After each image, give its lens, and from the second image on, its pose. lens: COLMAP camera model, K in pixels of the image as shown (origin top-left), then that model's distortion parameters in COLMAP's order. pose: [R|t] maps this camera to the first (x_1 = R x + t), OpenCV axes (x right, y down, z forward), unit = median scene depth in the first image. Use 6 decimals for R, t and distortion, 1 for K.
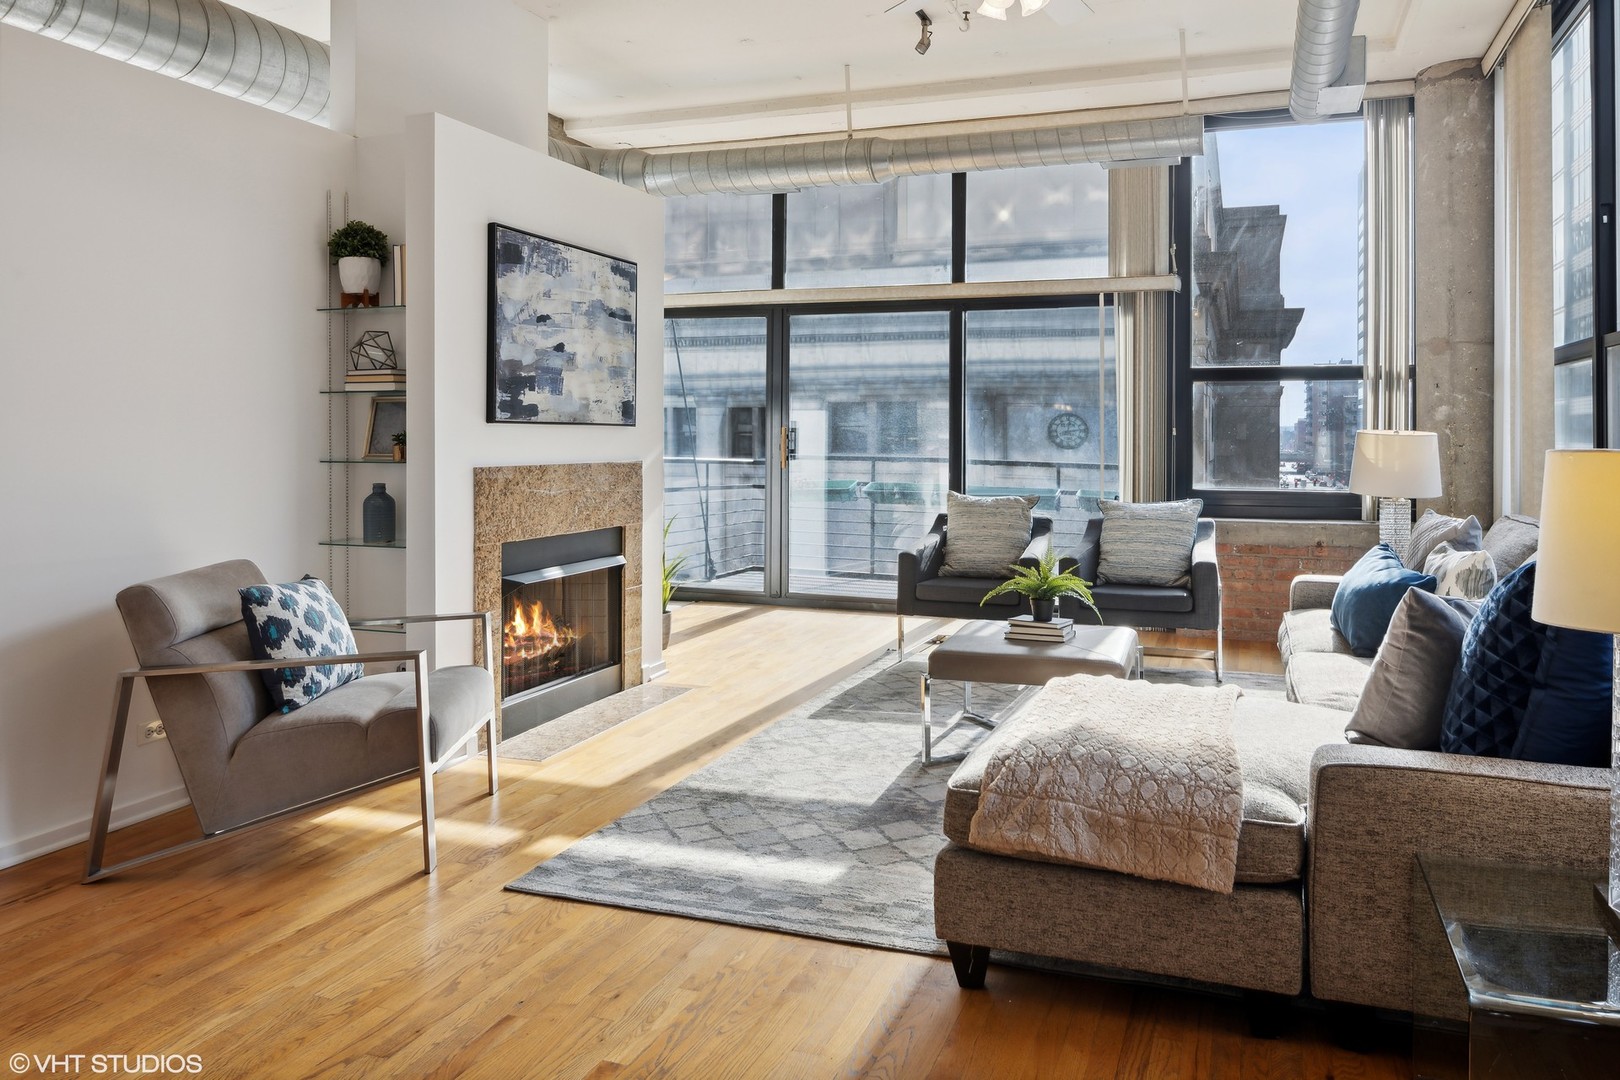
lens RADIAL K [[1110.0, 0, 893.6], [0, 1110.0, 440.1], [0, 0, 1]] dist [-0.008223, -0.000694]
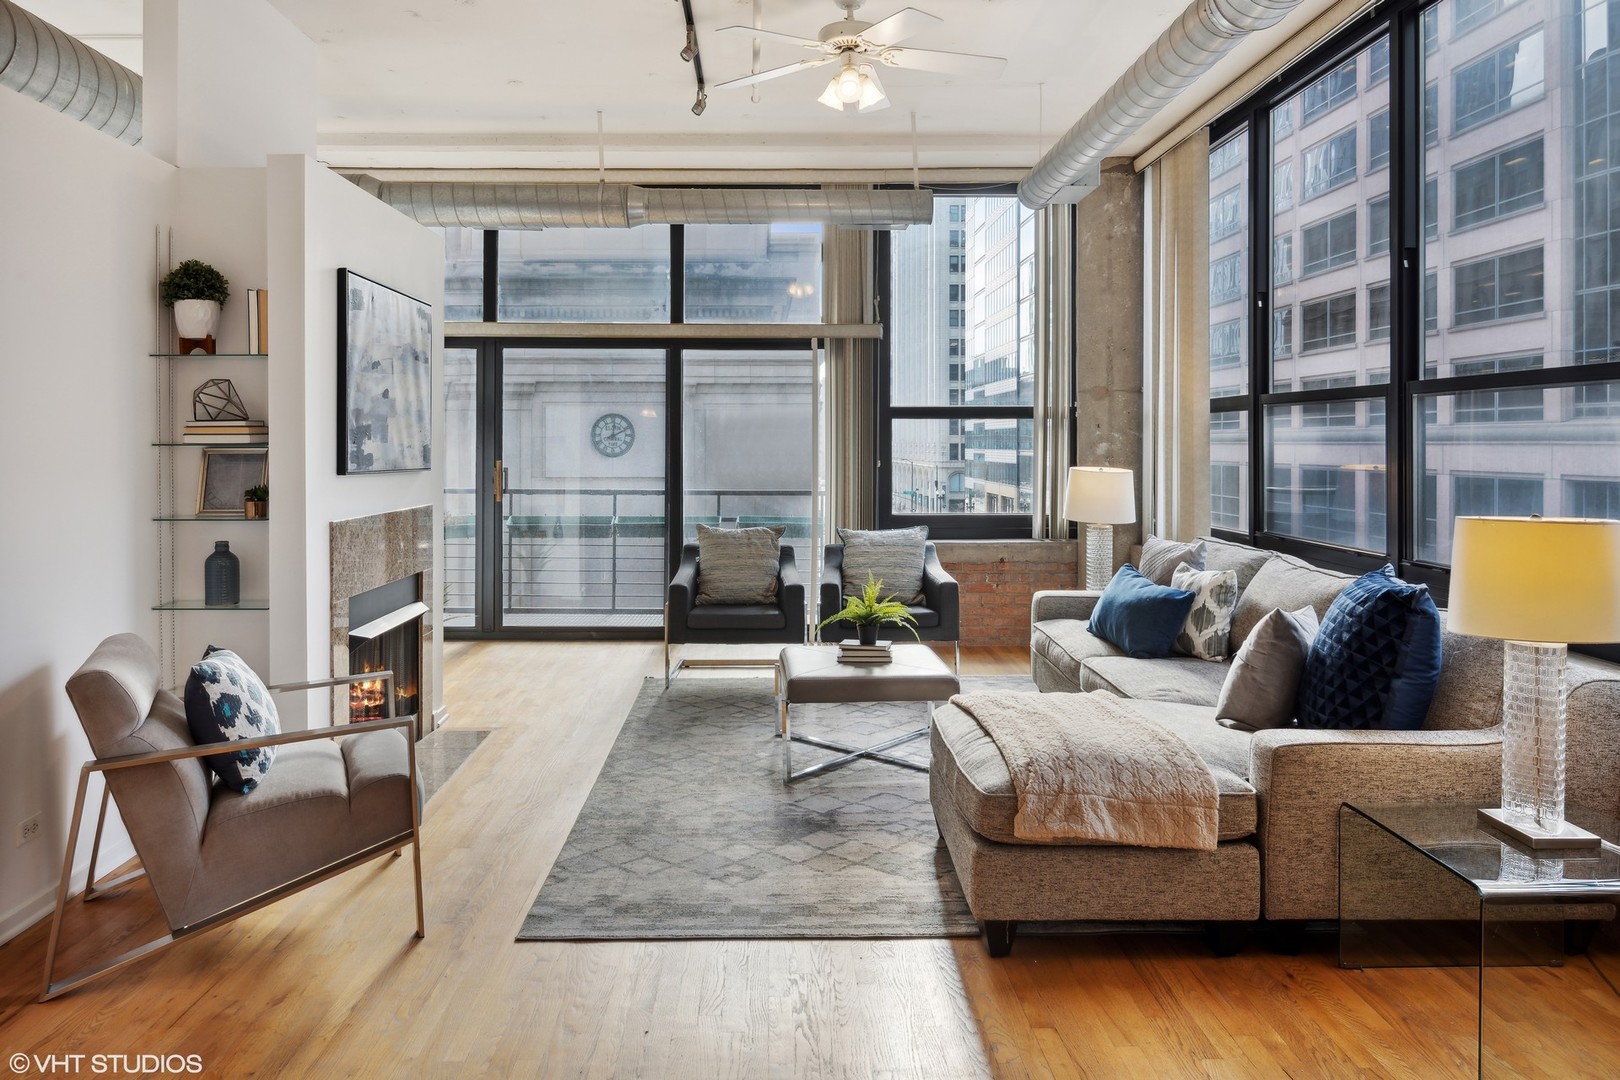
lens RADIAL K [[1106.5, 0, 782.7], [0, 1106.5, 457.9], [0, 0, 1]] dist [-0.009655, -0.003885]
pose [[0.946458, -0.007305, 0.322745, -0.313081], [0.004929, 0.999954, 0.008179, -0.036722], [-0.322790, -0.006150, 0.946450, -0.038056]]
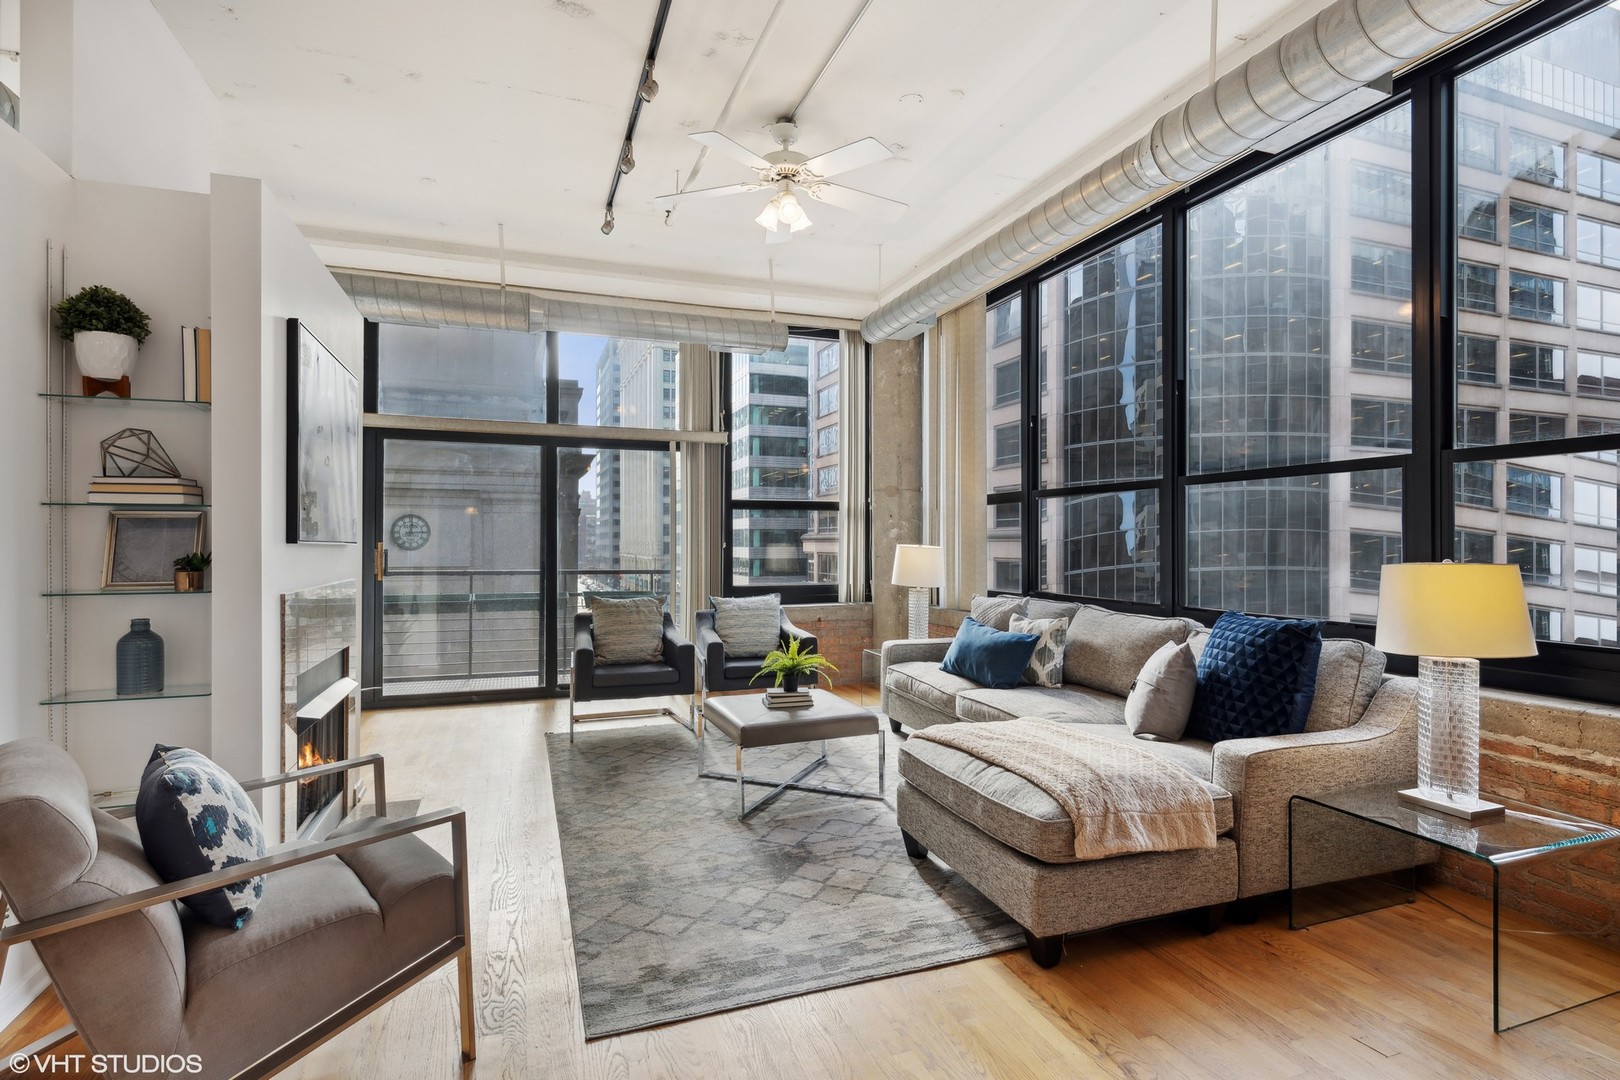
lens RADIAL K [[791.5, 0, 810.9], [0, 791.5, 546.3], [0, 0, 1]] dist [0.003866, -0.003472]
pose [[0.785061, -0.006115, 0.619388, -0.434524], [0.006361, 0.999978, 0.001810, -0.011623], [-0.619386, 0.002520, 0.785083, 0.244735]]
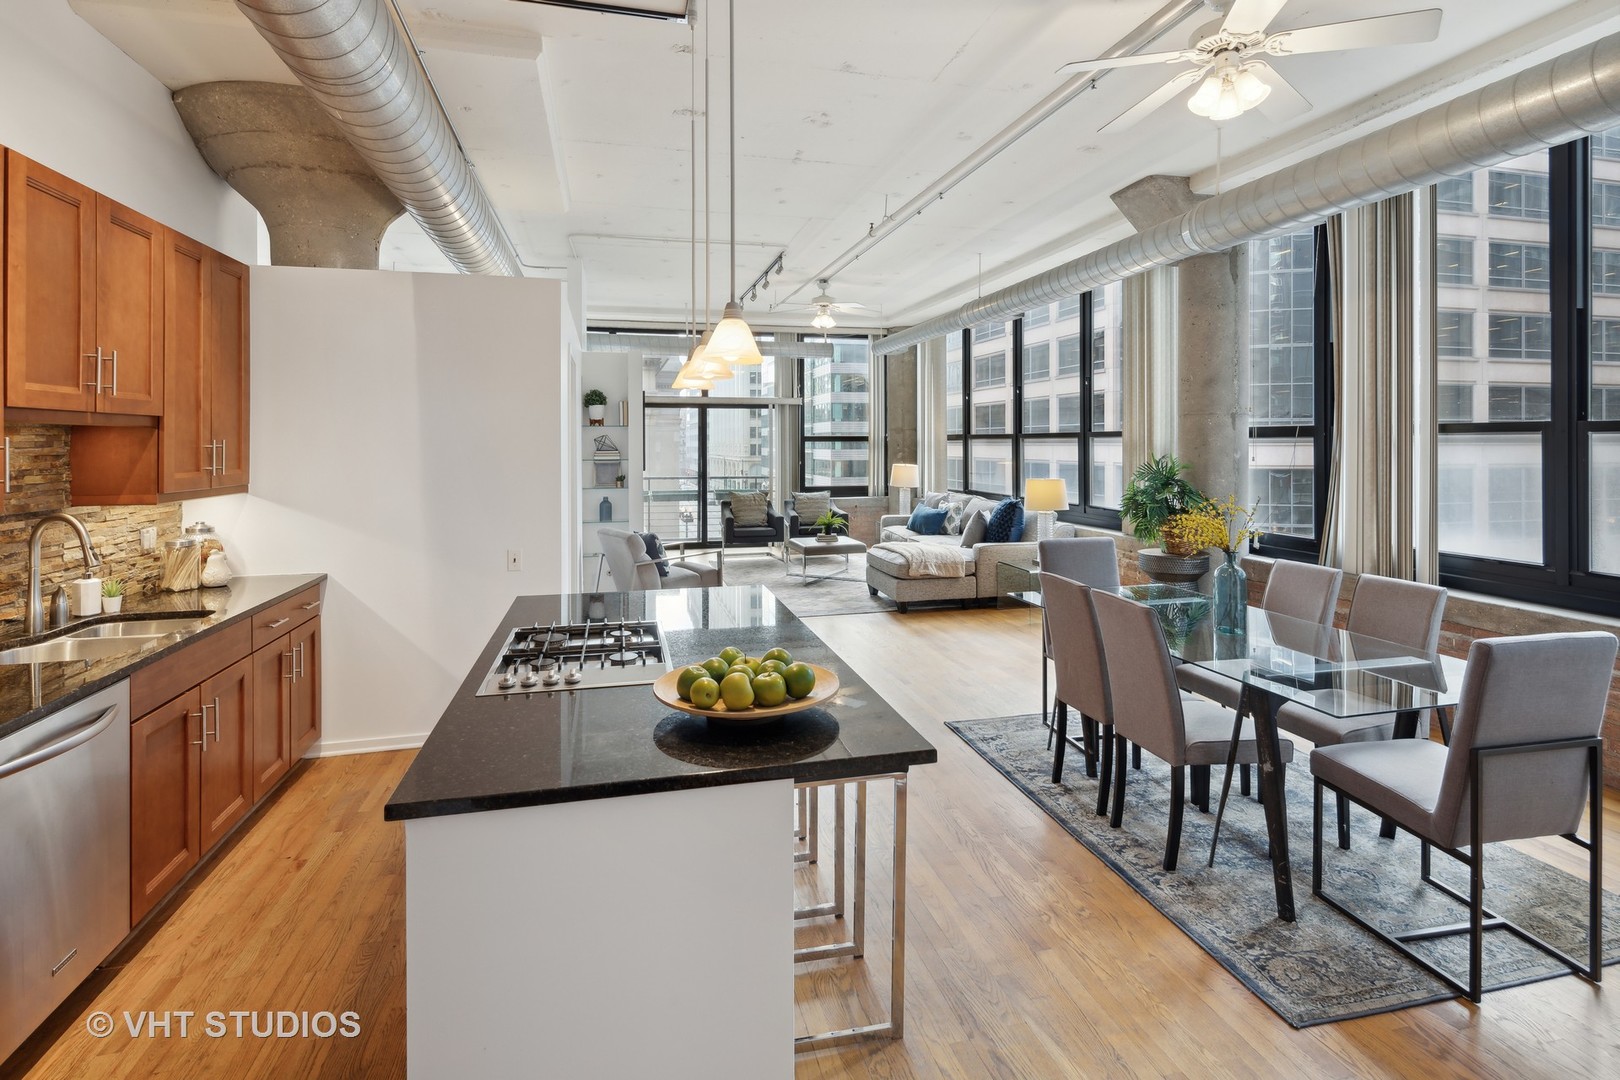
lens RADIAL K [[781.2, 0, 825.6], [0, 781.2, 454.0], [0, 0, 1]] dist [-0.001927, 0.000025]
pose [[0.836306, -0.012873, 0.548111, -0.992989], [0.008595, 0.999909, 0.010369, -0.068608], [-0.548195, -0.003961, 0.836341, -0.704802]]
